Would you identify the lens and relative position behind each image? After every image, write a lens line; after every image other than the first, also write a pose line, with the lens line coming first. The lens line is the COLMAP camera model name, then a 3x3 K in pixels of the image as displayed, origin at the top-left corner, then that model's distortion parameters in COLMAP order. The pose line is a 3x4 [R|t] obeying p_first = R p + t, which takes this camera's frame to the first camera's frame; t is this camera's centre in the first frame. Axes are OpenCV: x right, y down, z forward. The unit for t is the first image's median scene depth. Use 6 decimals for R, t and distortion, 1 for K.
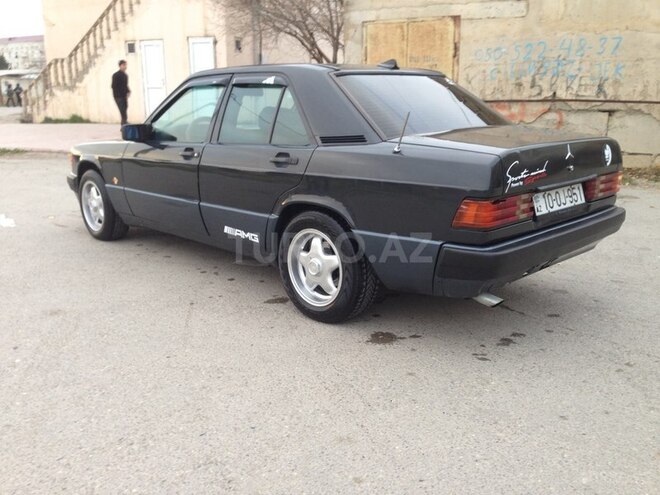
lens RADIAL K [[607.8, 0, 330.0], [0, 607.8, 247.5], [0, 0, 1]] dist [0.136831, -0.248681]
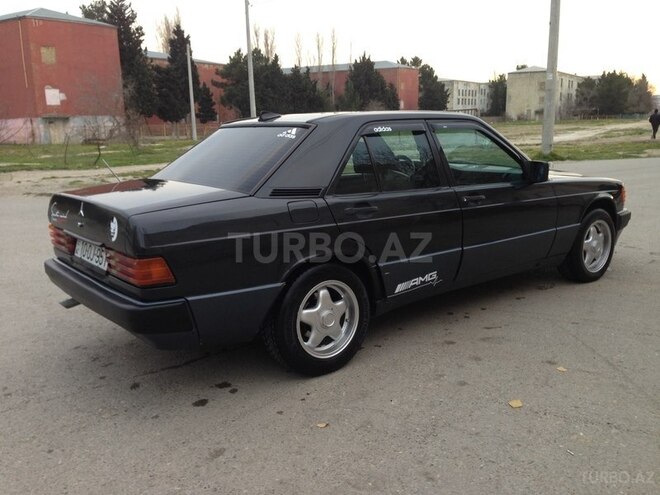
lens RADIAL K [[607.8, 0, 330.0], [0, 607.8, 247.5], [0, 0, 1]] dist [0.136831, -0.248681]
pose [[-0.103068, 0.207048, -0.972887, 0.251826], [-0.212361, 0.950964, 0.224880, -0.076309], [0.971741, 0.229781, -0.054045, 0.270403]]
